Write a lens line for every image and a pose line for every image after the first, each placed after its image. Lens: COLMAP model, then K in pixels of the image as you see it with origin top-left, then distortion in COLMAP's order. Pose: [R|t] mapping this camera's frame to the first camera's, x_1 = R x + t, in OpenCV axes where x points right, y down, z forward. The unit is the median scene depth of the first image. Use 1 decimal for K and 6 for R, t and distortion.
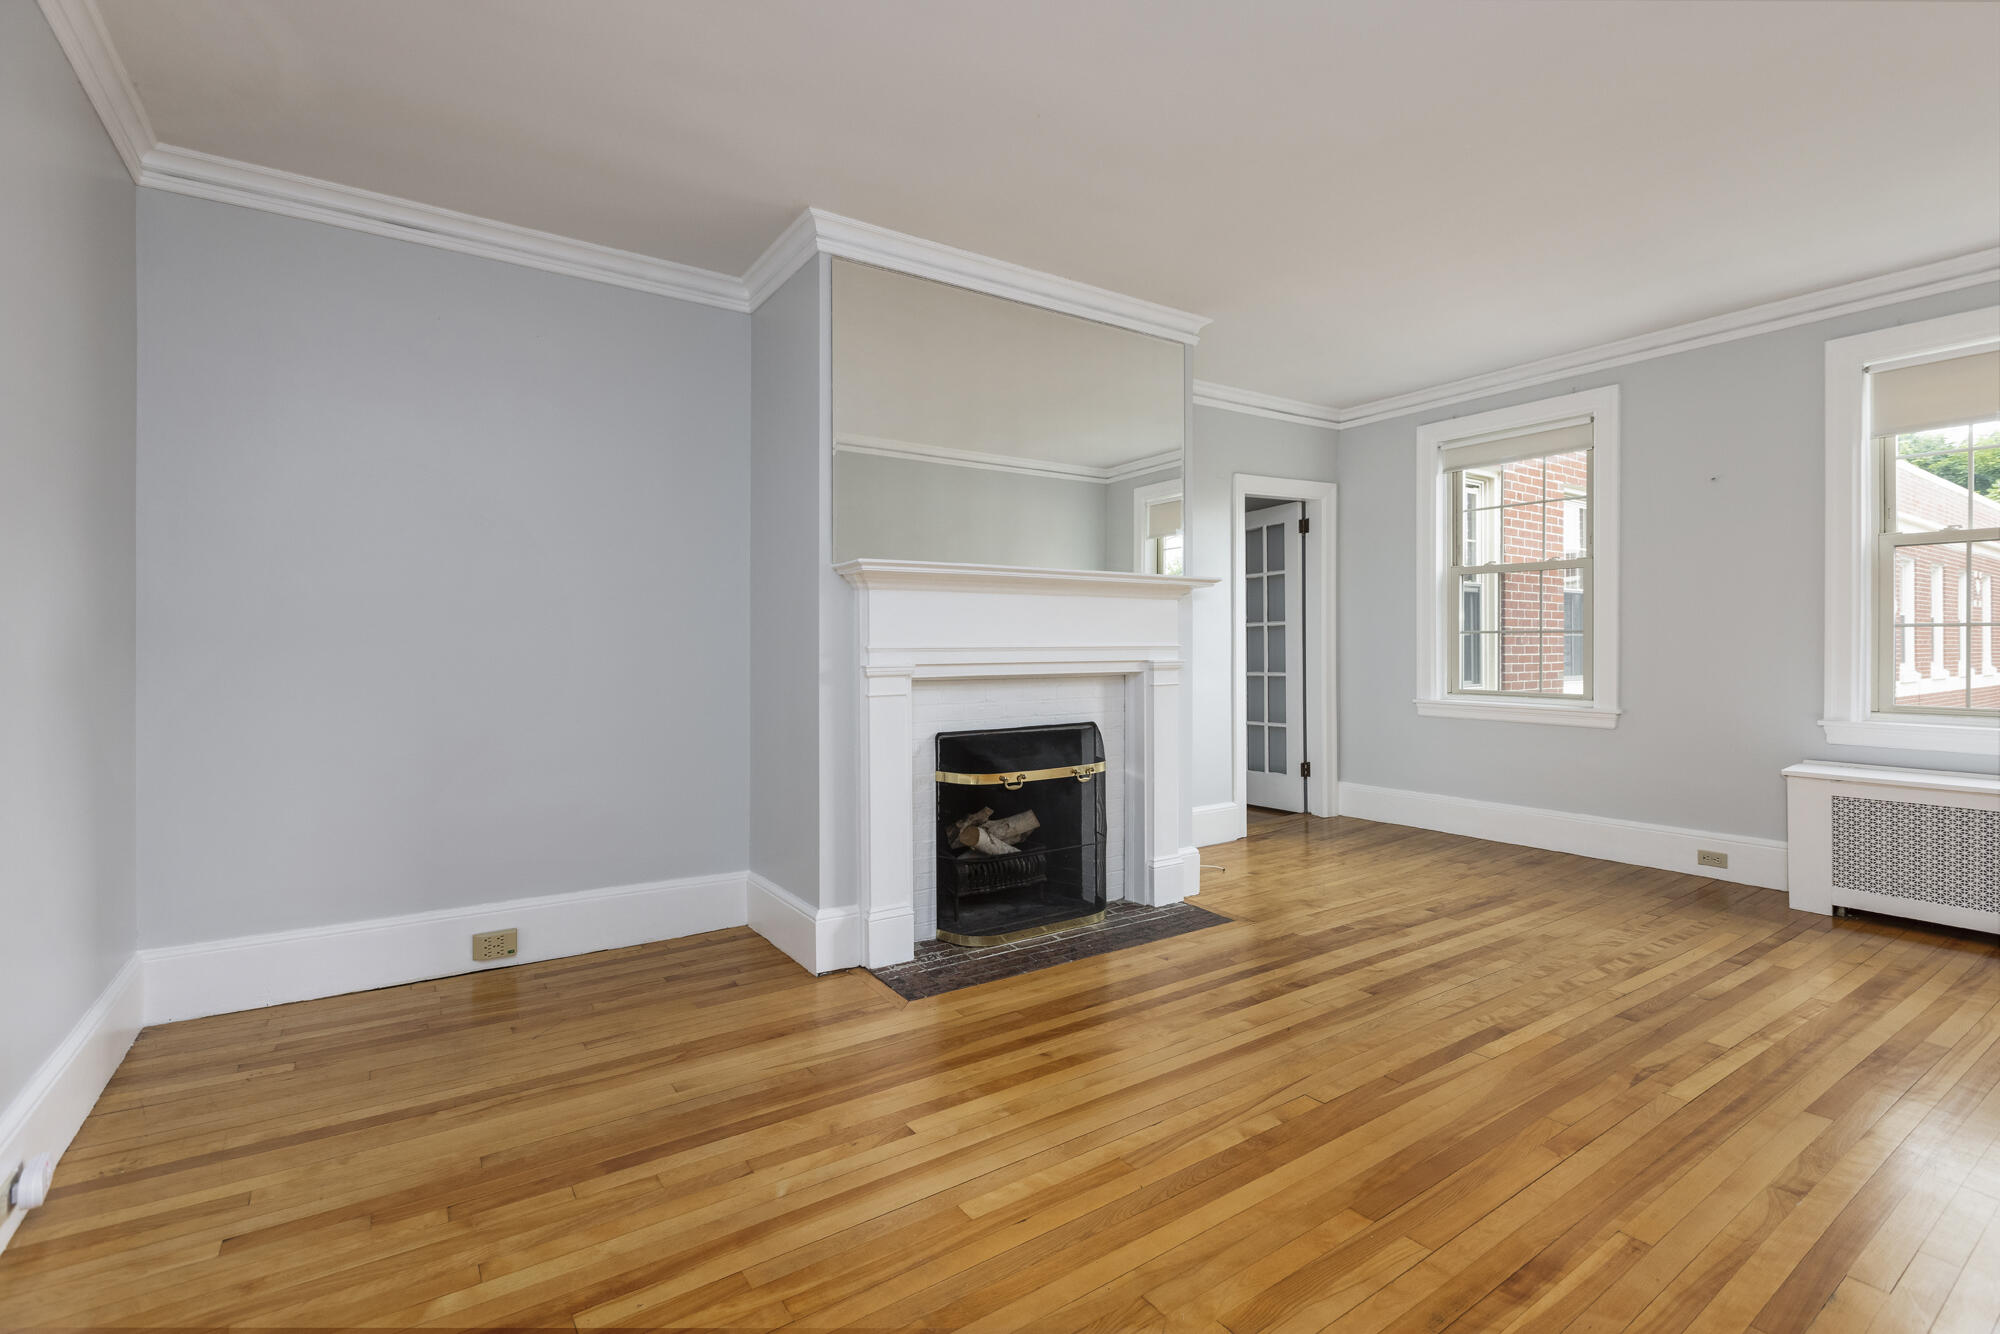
lens RADIAL K [[907.1, 0, 992.8], [0, 907.1, 644.7], [0, 0, 1]] dist [-0.002037, -0.000570]
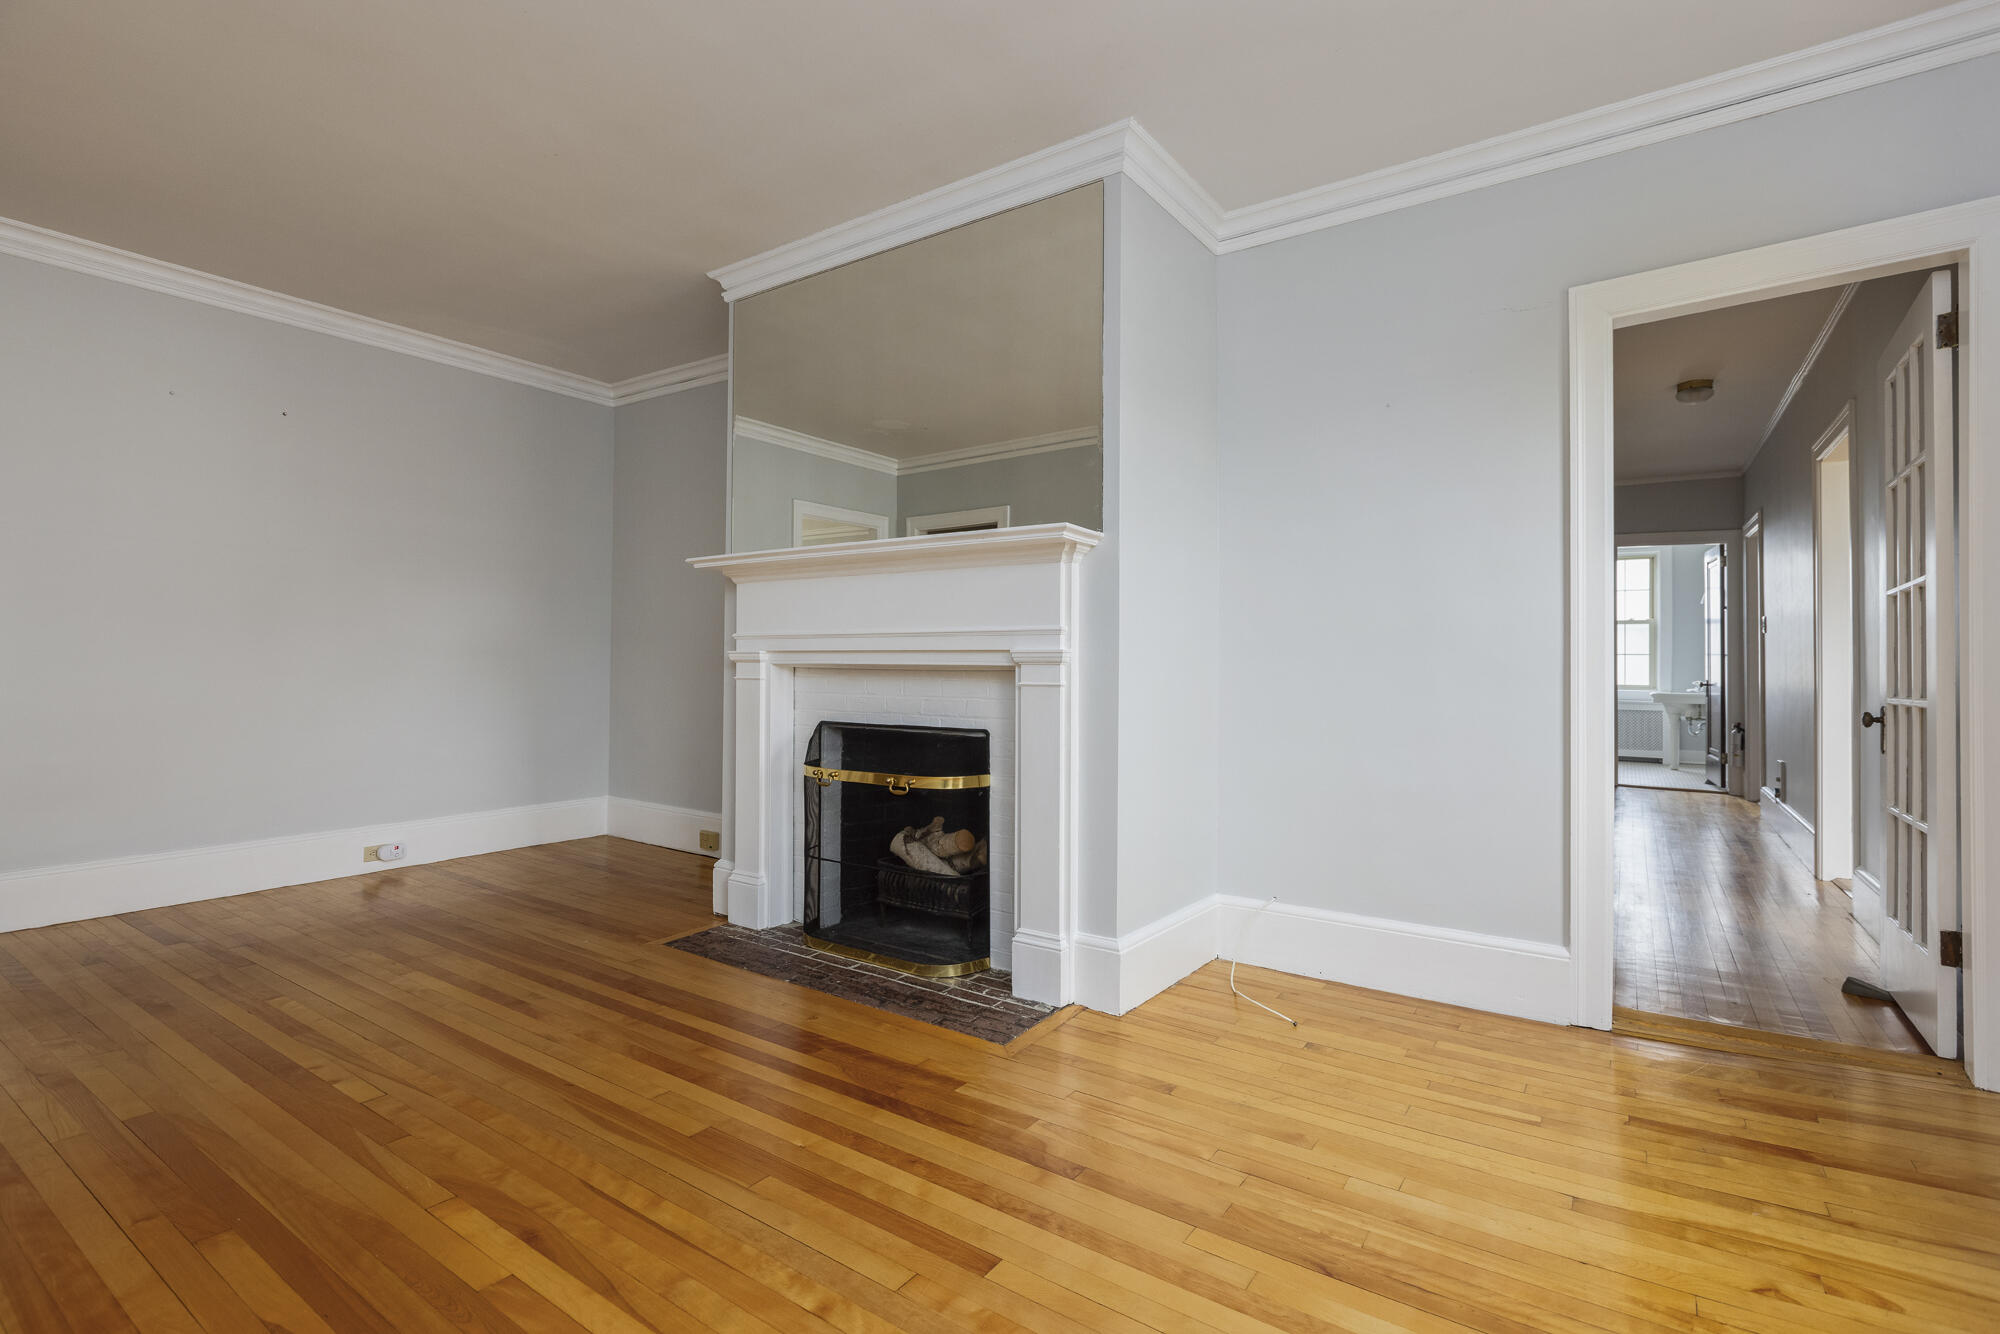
lens RADIAL K [[927.8, 0, 998.0], [0, 927.8, 642.1], [0, 0, 1]] dist [-0.003643, -0.000588]
pose [[0.367312, -0.014119, -0.929991, 0.969461], [-0.007072, 0.999813, -0.017973, 0.027407], [0.930071, 0.013179, 0.367144, 0.810713]]
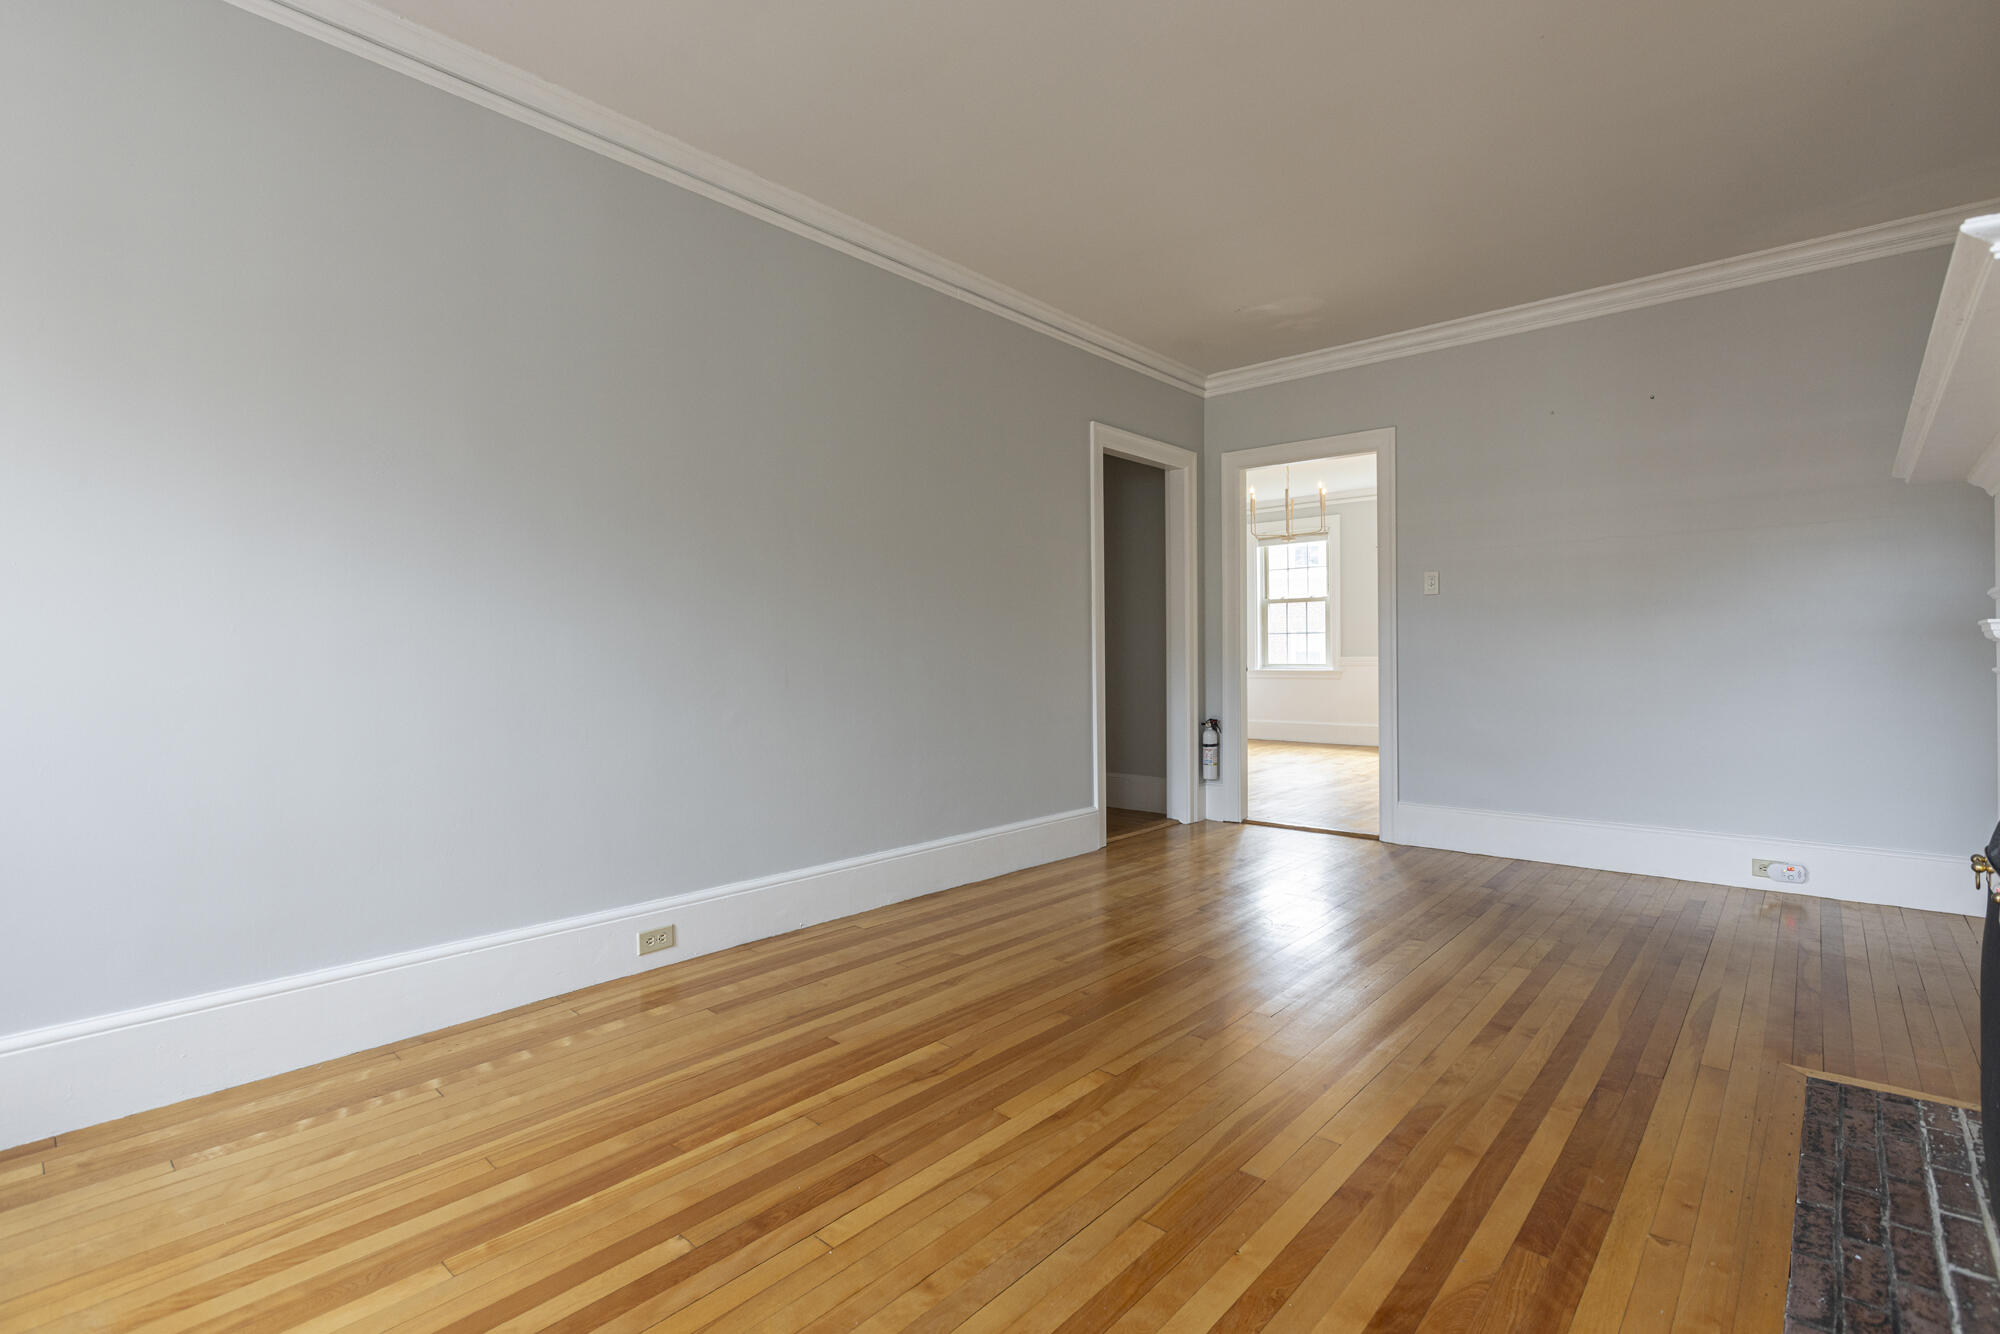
lens RADIAL K [[934.0, 0, 1024.9], [0, 934.0, 658.6], [0, 0, 1]] dist [0.003355, 0.000827]
pose [[-0.964476, 0.010782, -0.263952, 0.606998], [0.009411, 0.999935, 0.006460, 0.035989], [0.264005, 0.003747, -0.964514, 1.321917]]
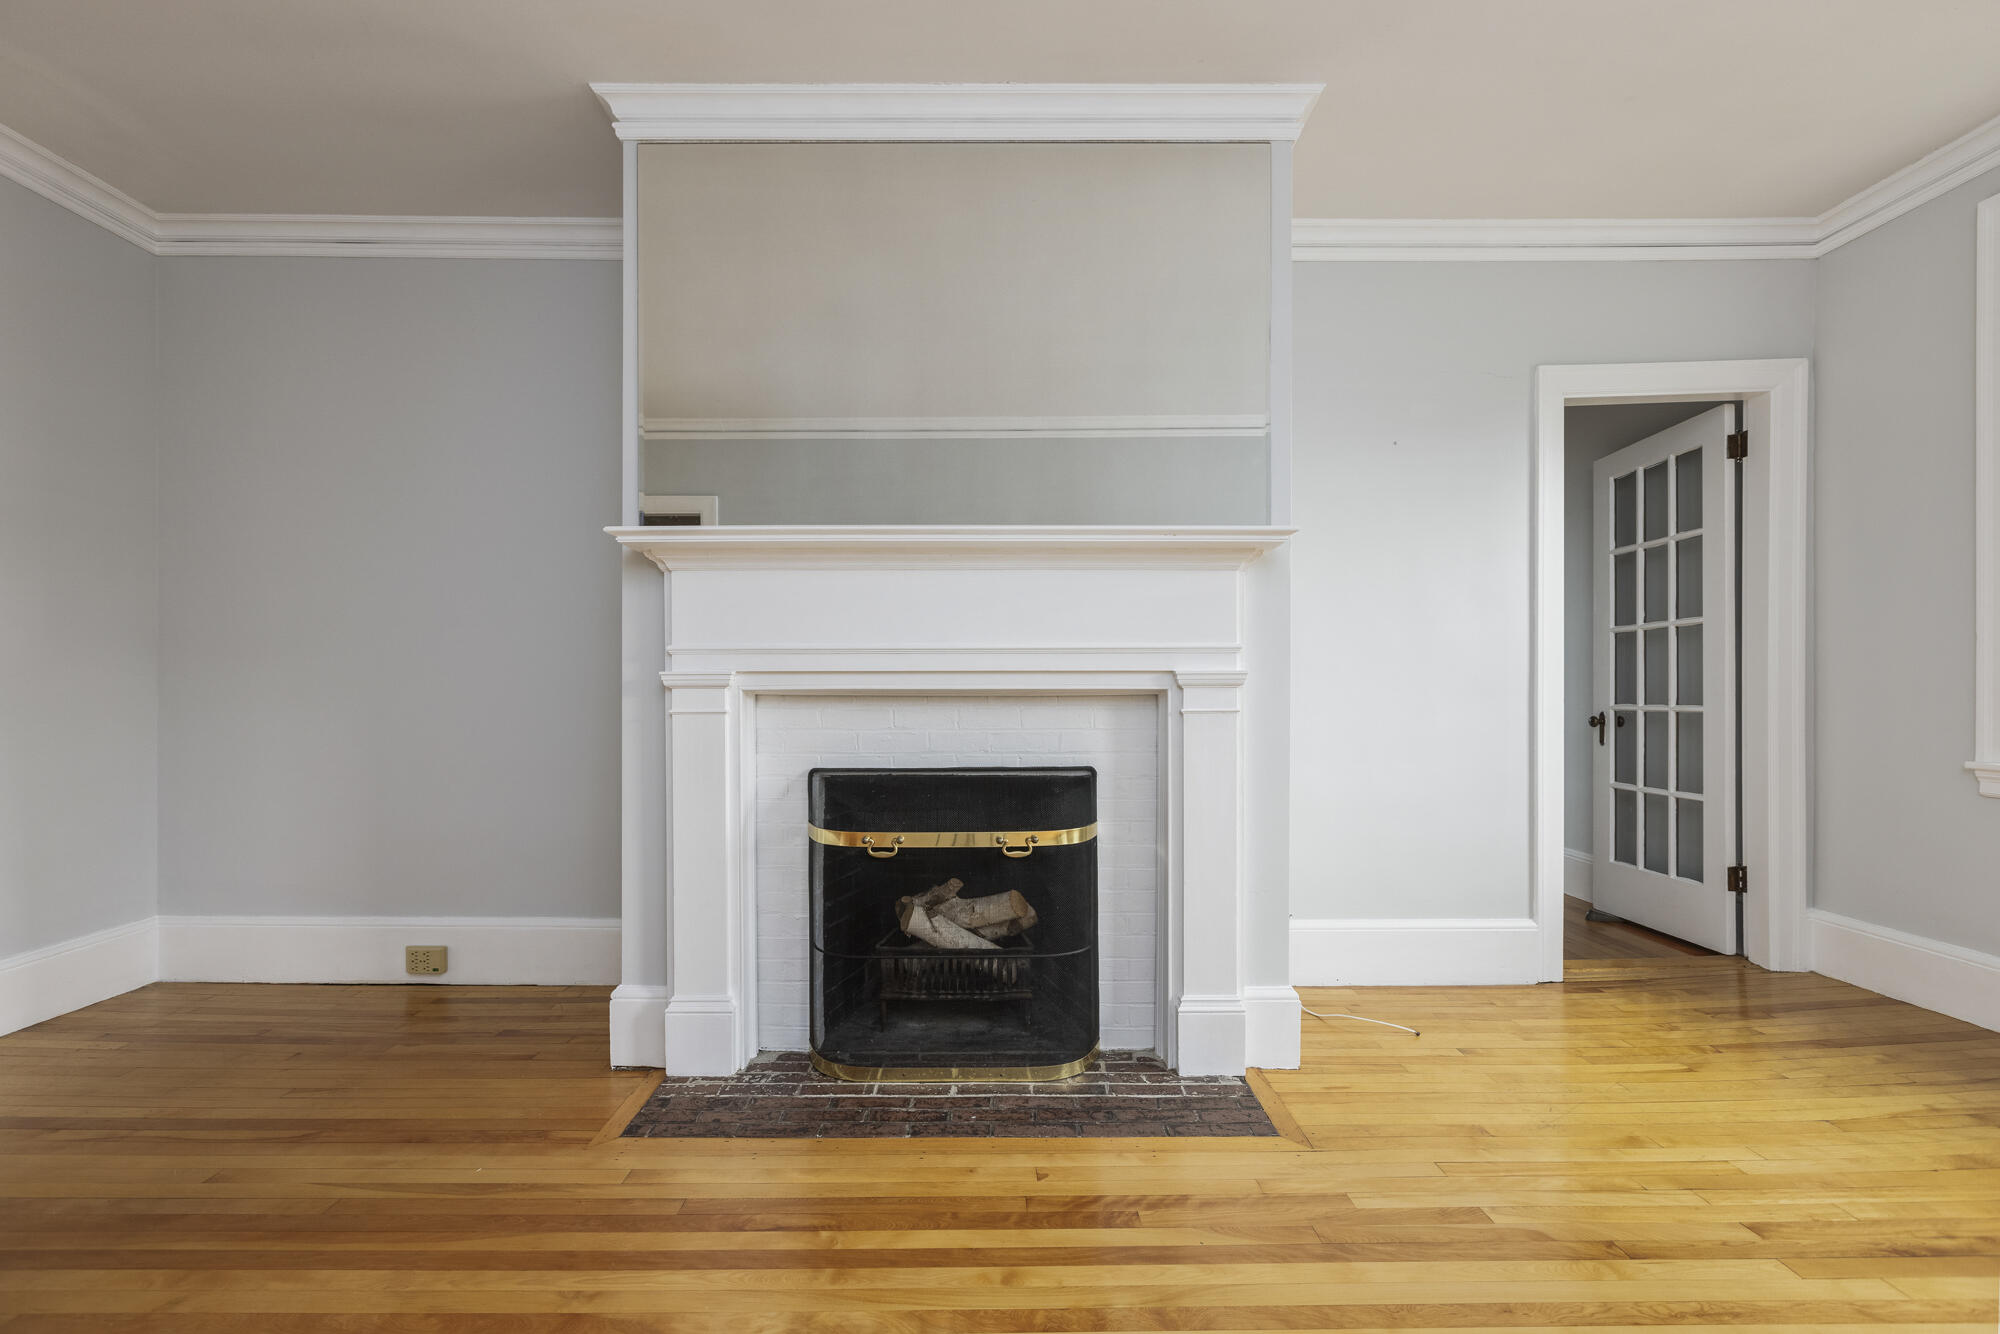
lens RADIAL K [[913.9, 0, 992.3], [0, 913.9, 686.7], [0, 0, 1]] dist [-0.002683, -0.000603]
pose [[0.834872, 0.002760, -0.550437, 0.463775], [-0.000923, 0.999993, 0.003614, 0.029301], [0.550443, -0.002509, 0.834869, 0.473704]]
